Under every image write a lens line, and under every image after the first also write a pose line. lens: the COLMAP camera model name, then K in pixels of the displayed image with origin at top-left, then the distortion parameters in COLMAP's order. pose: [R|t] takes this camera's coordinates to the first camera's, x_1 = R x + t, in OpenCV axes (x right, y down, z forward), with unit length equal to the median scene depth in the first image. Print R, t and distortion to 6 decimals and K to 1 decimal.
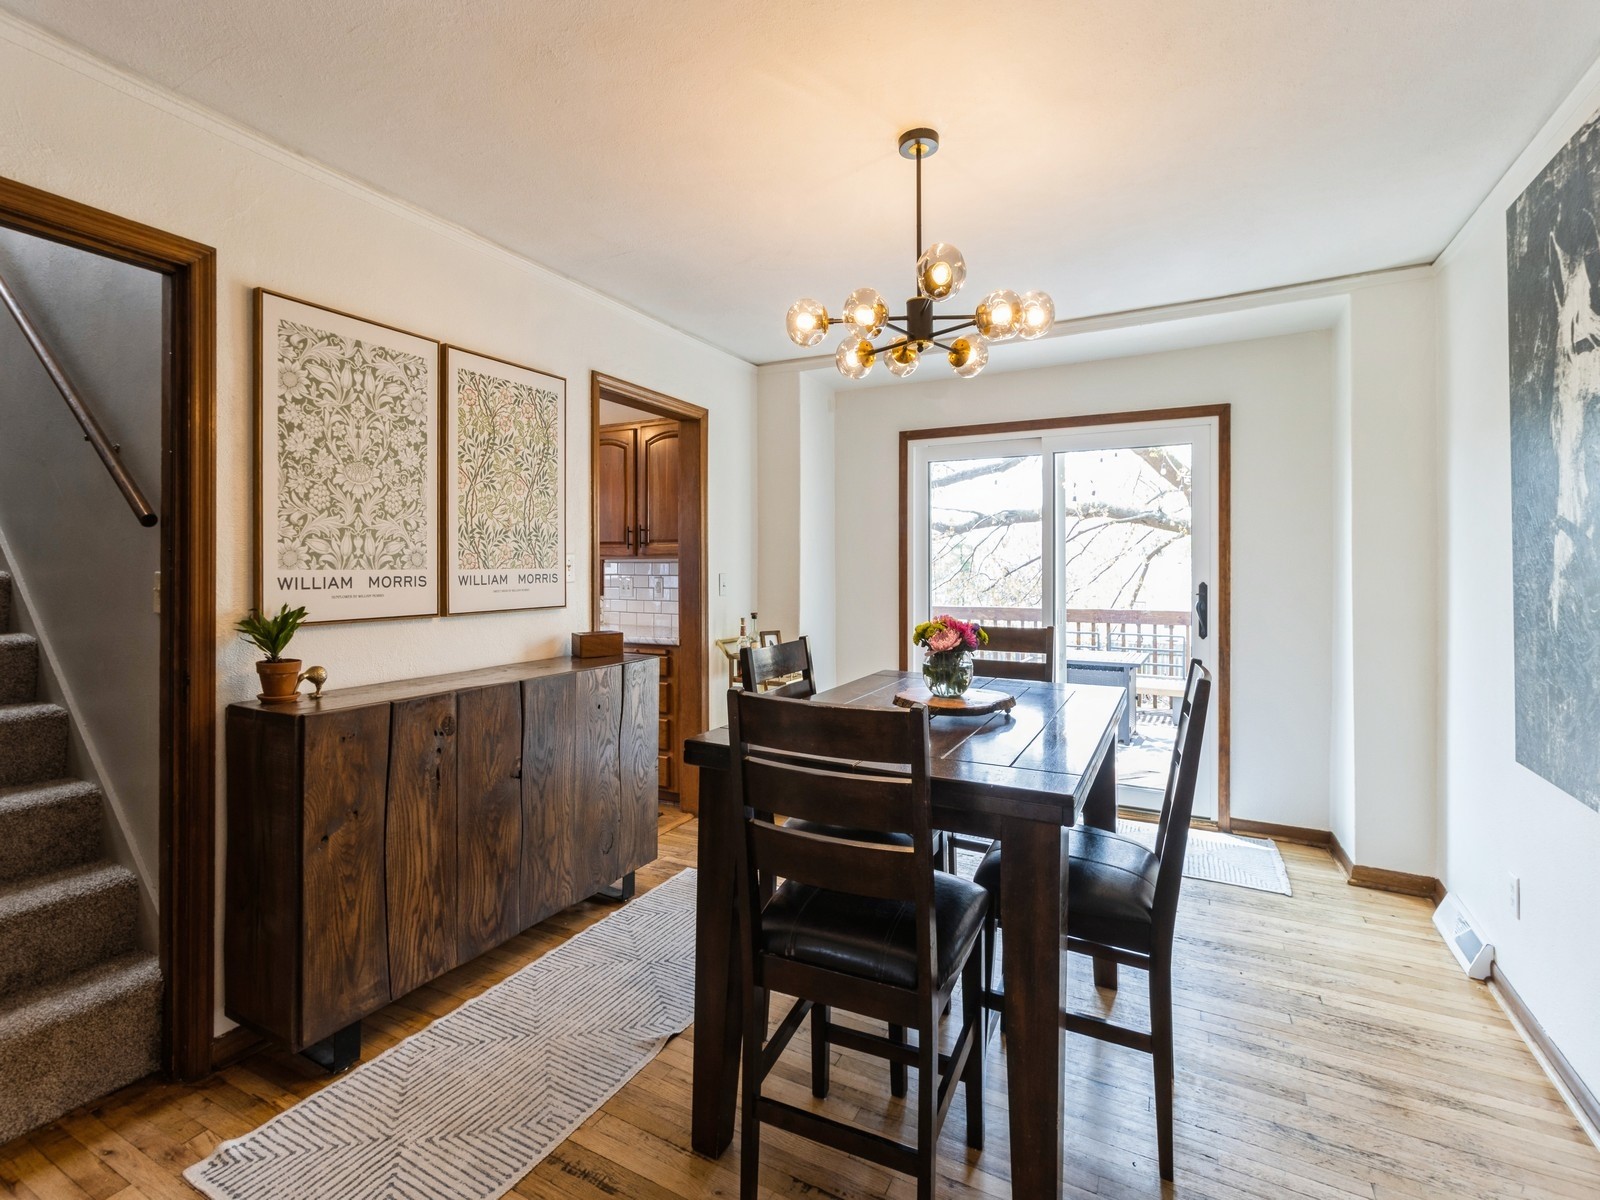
lens RADIAL K [[743.7, 0, 797.7], [0, 743.7, 574.8], [0, 0, 1]] dist [0.000096, 0.000203]
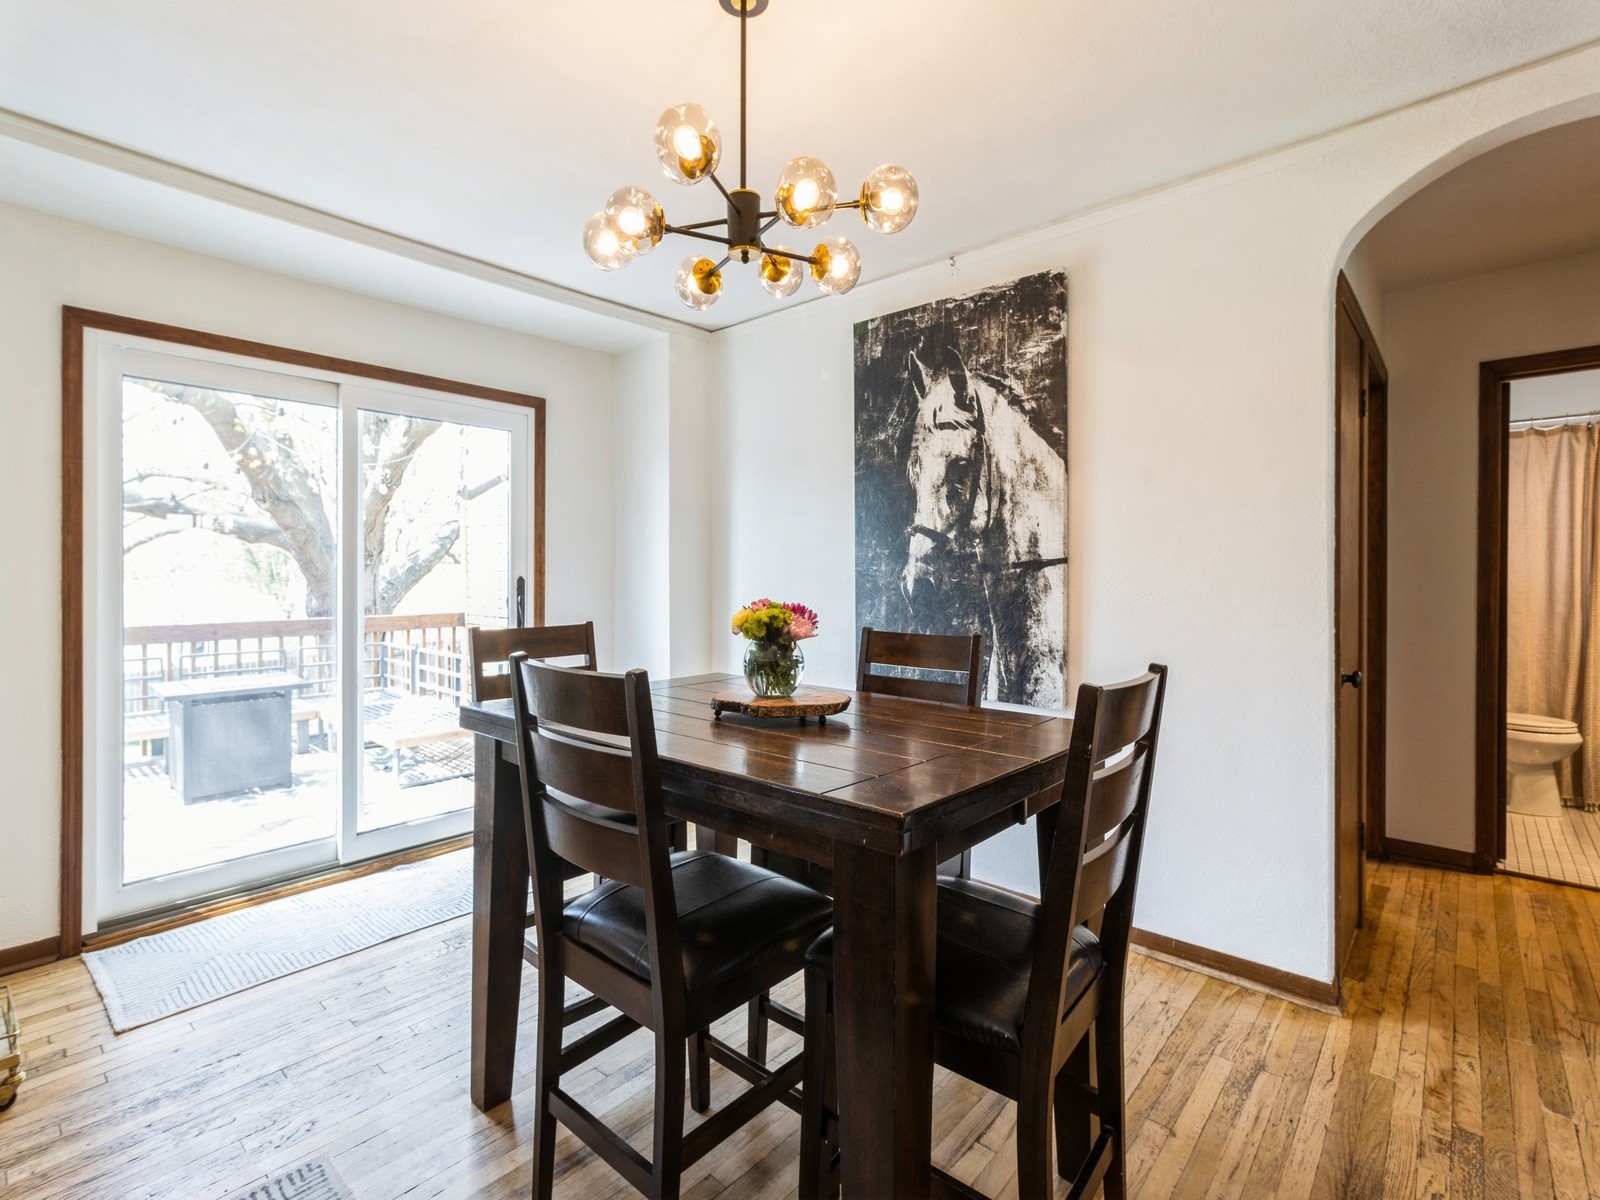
lens RADIAL K [[757.0, 0, 796.7], [0, 757.0, 584.7], [0, 0, 1]] dist [-0.000788, 0.000547]
pose [[0.243096, -0.008219, 0.969967, -0.505994], [0.012339, 0.999909, 0.005380, 0.031241], [-0.969924, 0.010660, 0.243175, 0.638727]]
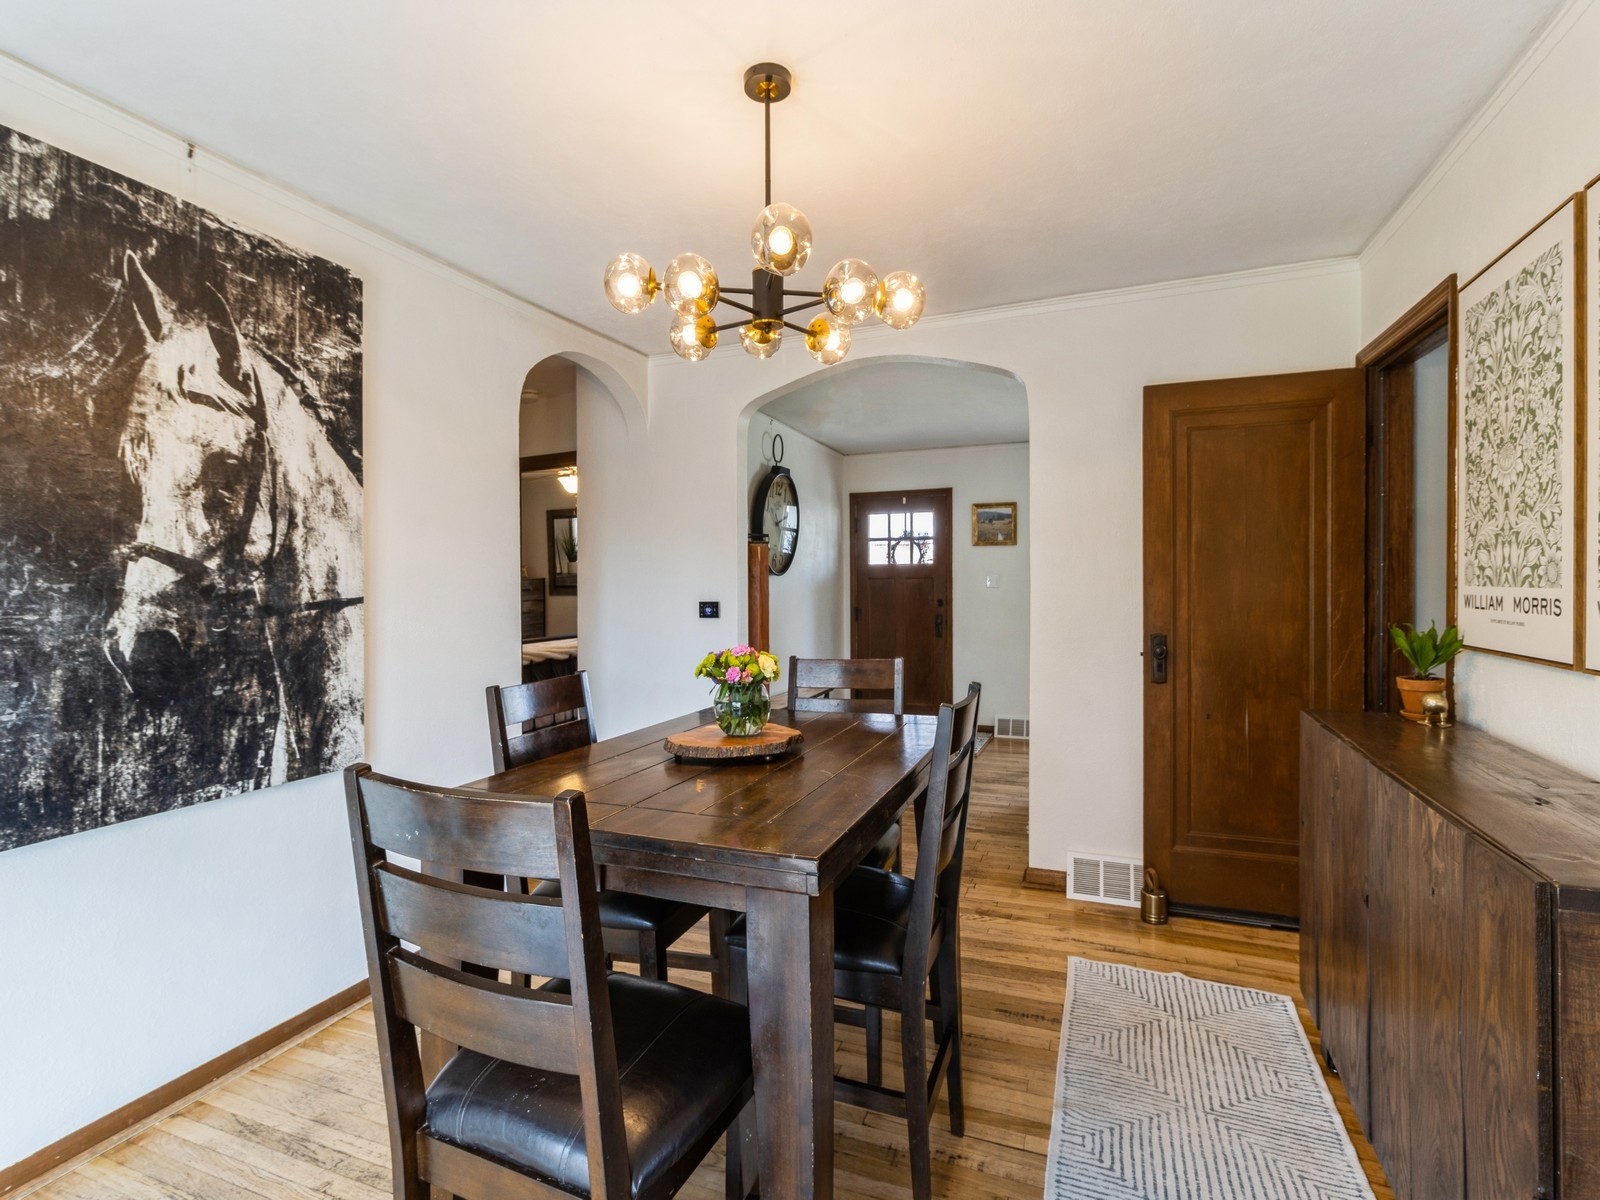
lens RADIAL K [[776.6, 0, 800.0], [0, 776.6, 600.0], [0, 0, 1]] dist [0.000669, 0.000245]
pose [[-0.994190, 0.011331, -0.107038, 0.191851], [0.007280, 0.999245, 0.038162, -0.027236], [0.107389, 0.037161, -0.993522, 1.604684]]
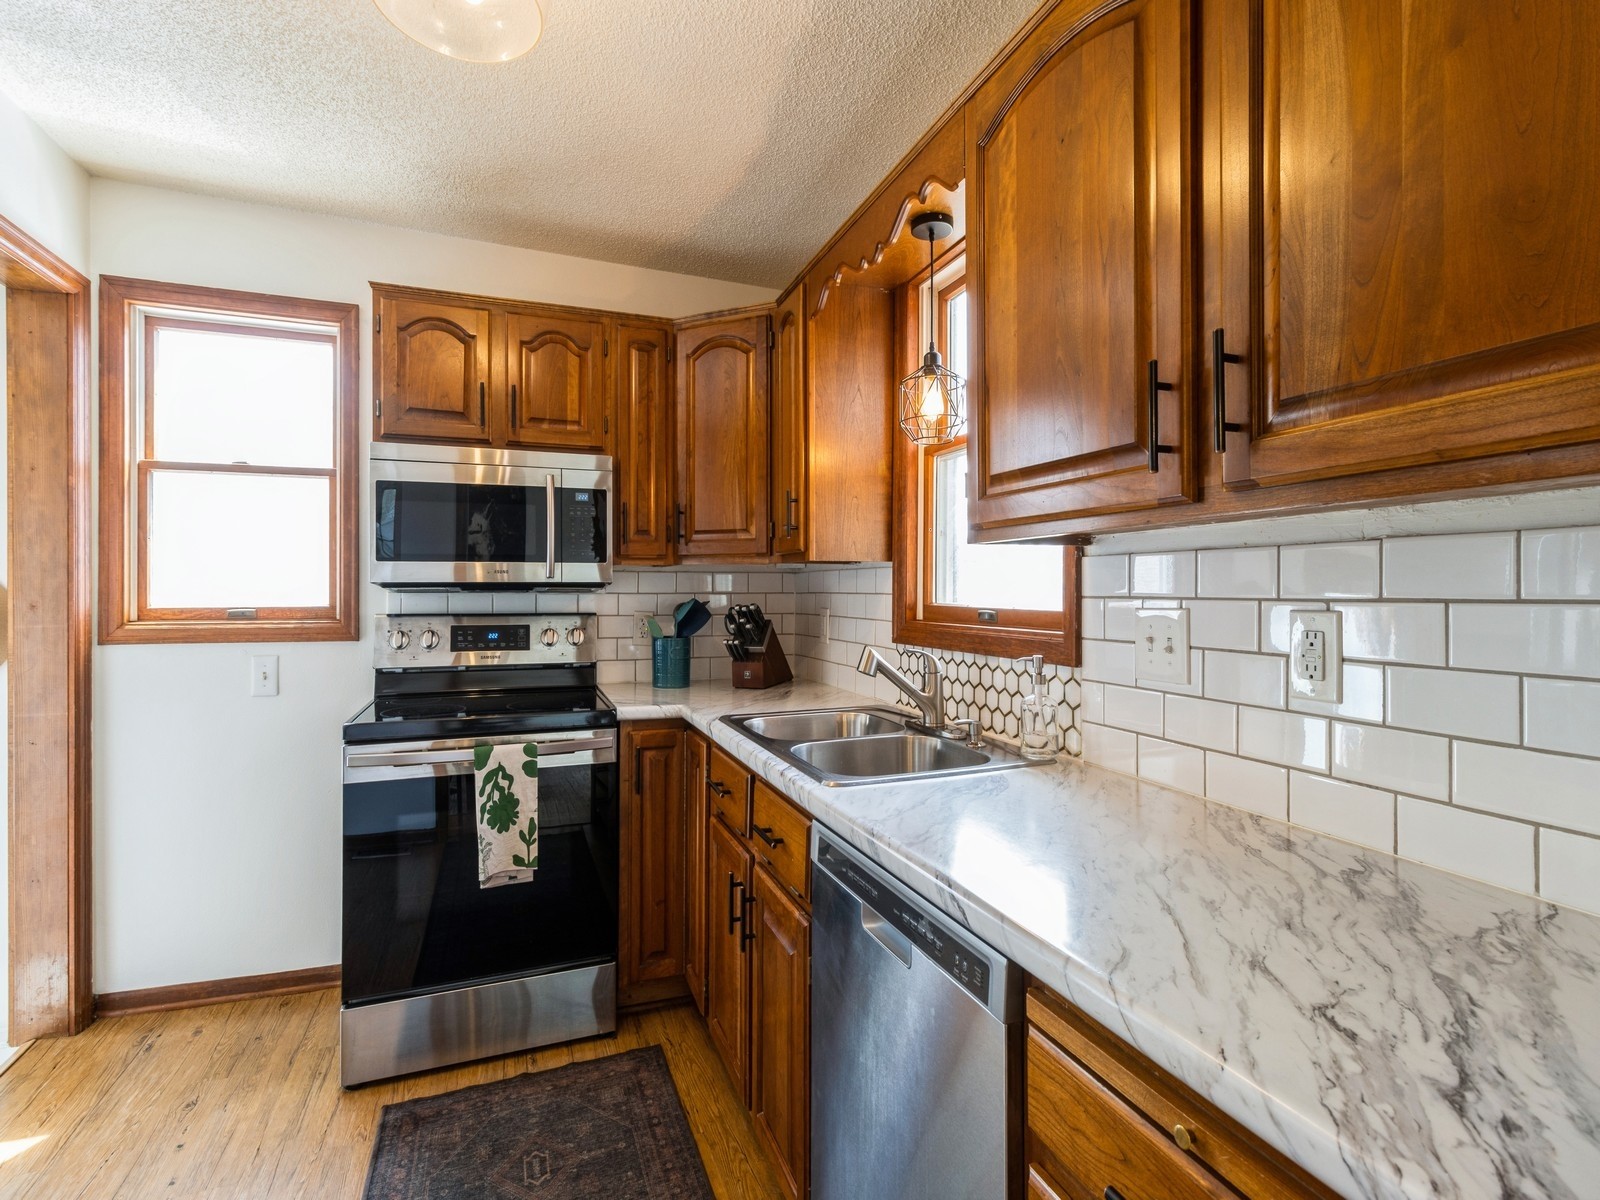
lens RADIAL K [[757.0, 0, 796.7], [0, 757.0, 584.7], [0, 0, 1]] dist [-0.000788, 0.000547]
pose [[0.751952, -0.006727, -0.659183, -0.297075], [-0.006812, 0.999815, -0.017975, 0.002839], [0.659182, 0.018007, 0.751768, 1.404327]]
